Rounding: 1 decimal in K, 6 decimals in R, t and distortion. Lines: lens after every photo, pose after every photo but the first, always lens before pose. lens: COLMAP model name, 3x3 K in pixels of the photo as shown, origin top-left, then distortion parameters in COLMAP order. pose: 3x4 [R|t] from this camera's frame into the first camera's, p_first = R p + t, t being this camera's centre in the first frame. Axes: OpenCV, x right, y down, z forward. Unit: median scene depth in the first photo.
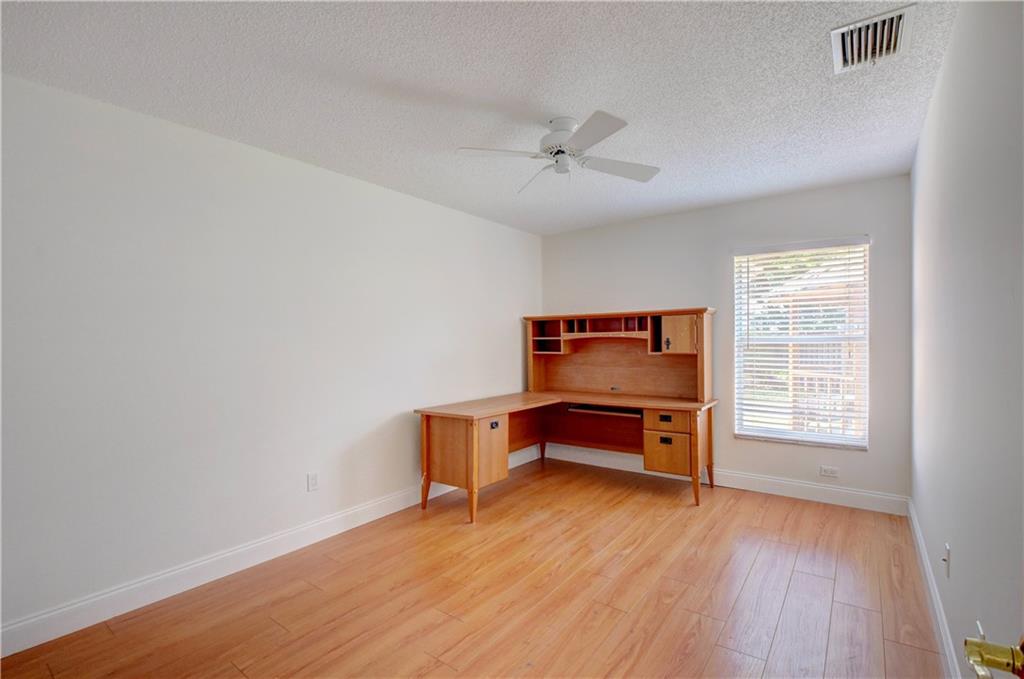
lens RADIAL K [[460.9, 0, 515.7], [0, 460.9, 342.1], [0, 0, 1]] dist [-0.001126, -0.000363]
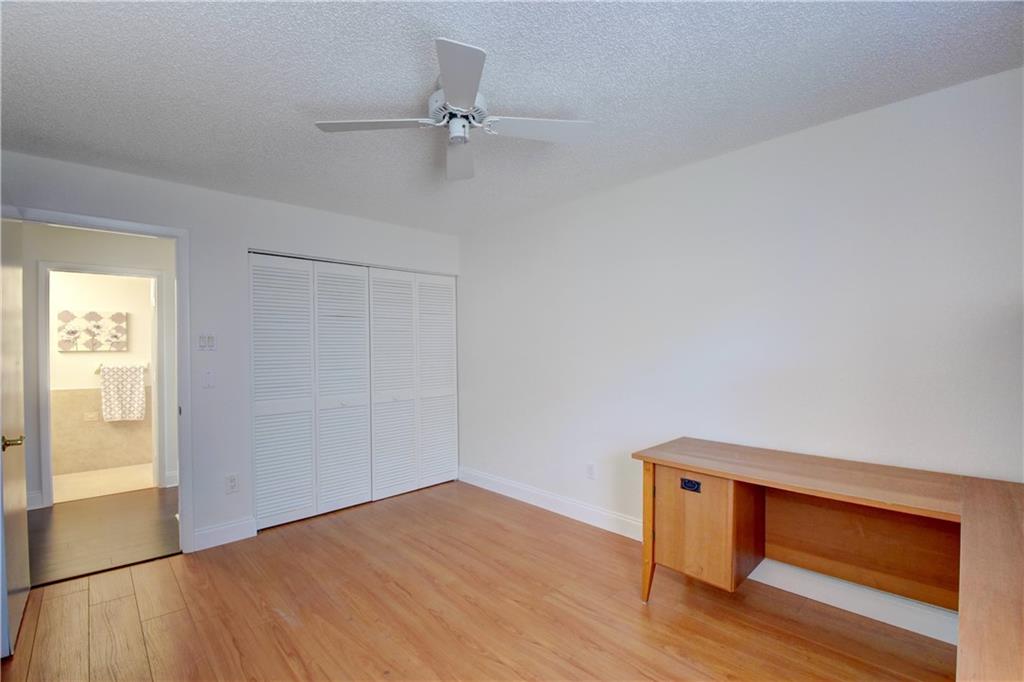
lens RADIAL K [[443.7, 0, 506.9], [0, 443.7, 341.3], [0, 0, 1]] dist [-0.013185, -0.000391]
pose [[-0.156002, 0.006094, -0.987738, 0.698313], [0.006205, 0.999967, 0.005189, -0.027959], [0.987737, -0.005319, -0.156034, 0.995230]]
